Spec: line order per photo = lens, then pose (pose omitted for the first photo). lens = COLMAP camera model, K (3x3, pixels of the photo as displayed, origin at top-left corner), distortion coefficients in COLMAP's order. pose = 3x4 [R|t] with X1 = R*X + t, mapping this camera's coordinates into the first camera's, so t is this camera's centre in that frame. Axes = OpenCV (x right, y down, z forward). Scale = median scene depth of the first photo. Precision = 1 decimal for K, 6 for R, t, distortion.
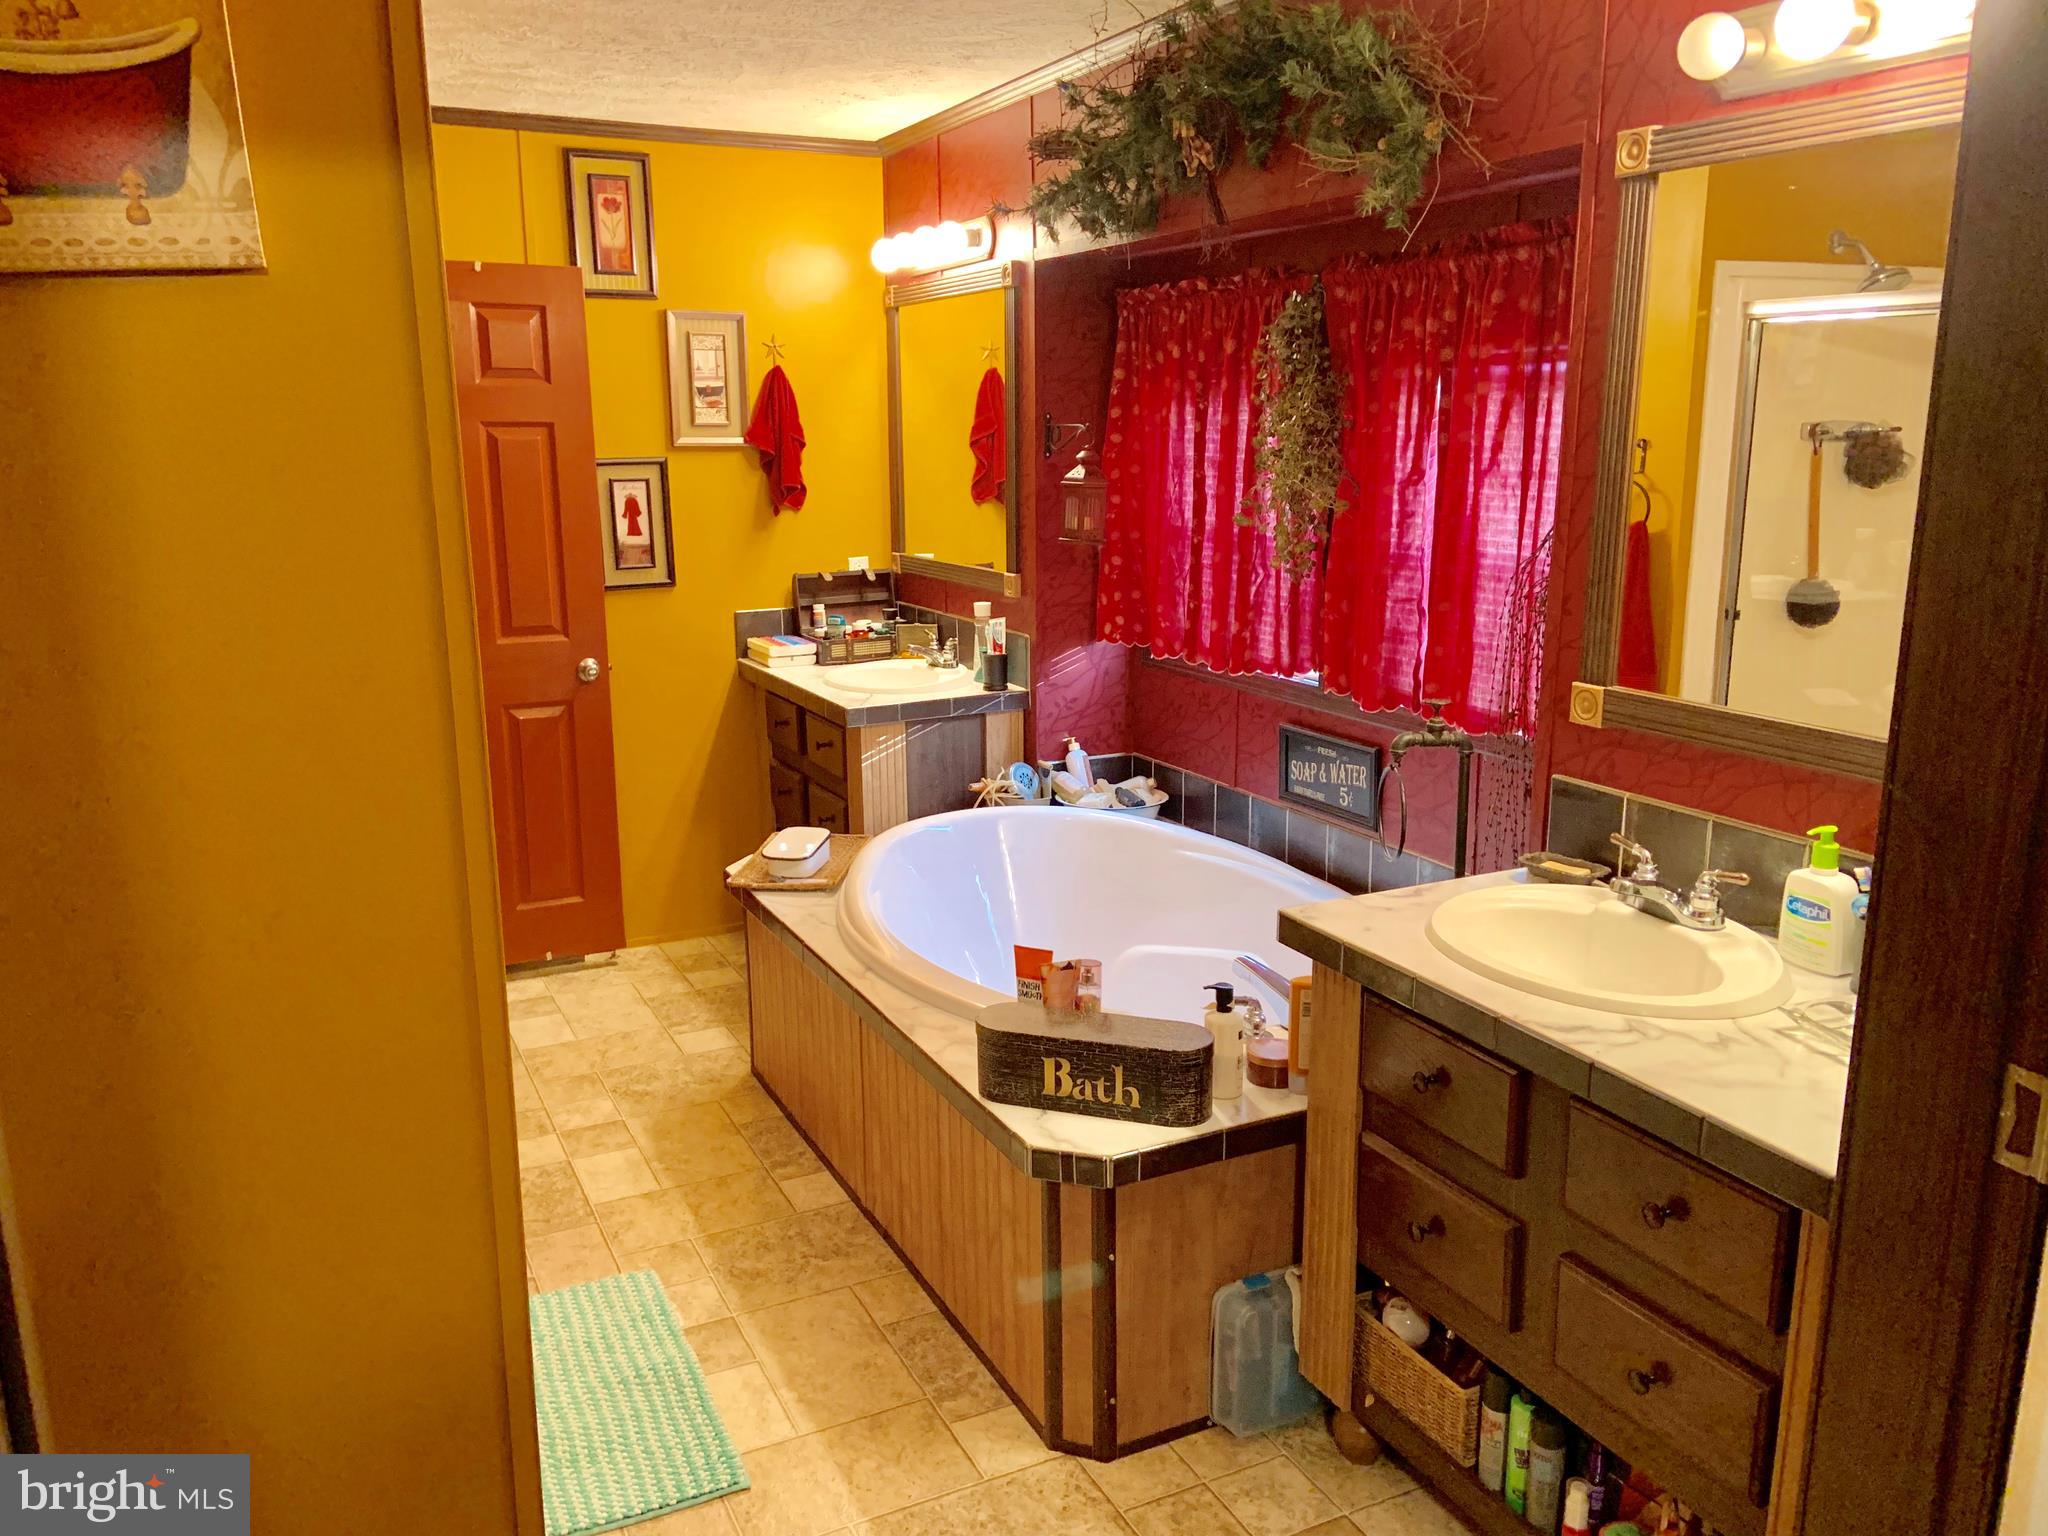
lens RADIAL K [[1548.6, 0, 1001.3], [0, 1548.6, 762.0], [0, 0, 1]] dist [0.125038, -0.149450]
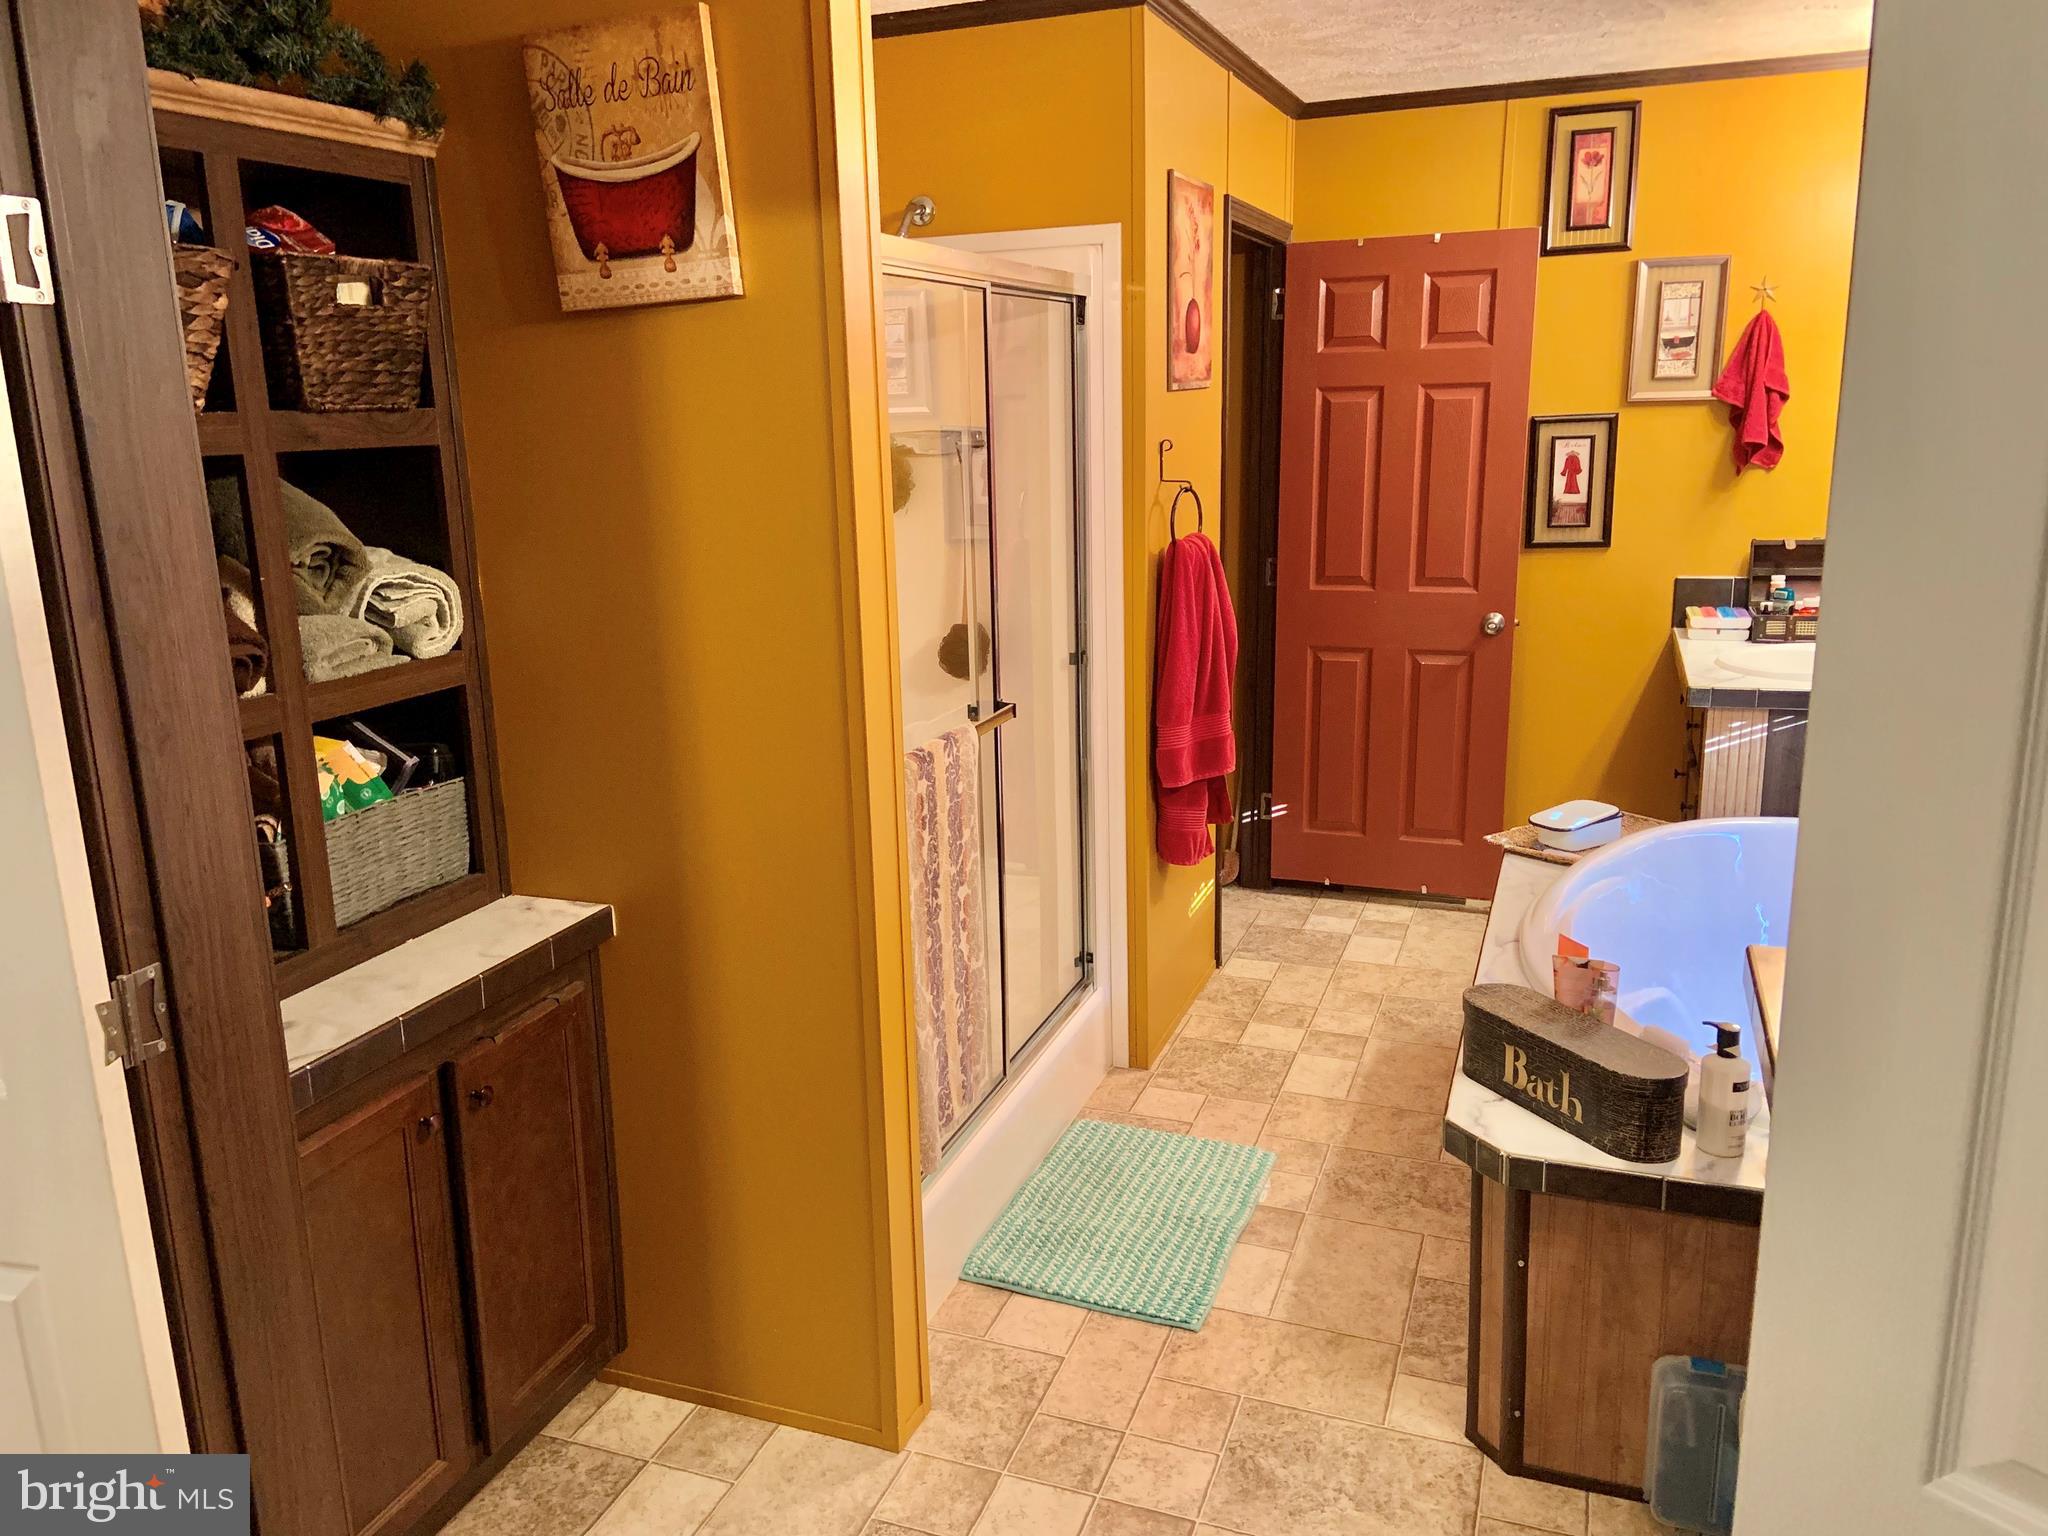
lens RADIAL K [[1548.6, 0, 1001.3], [0, 1548.6, 762.0], [0, 0, 1]] dist [0.125038, -0.149450]
pose [[0.687286, 0.155491, -0.709550, 0.303843], [-0.137224, 0.987025, 0.083379, -0.012529], [0.713308, 0.040062, 0.699705, 0.059356]]
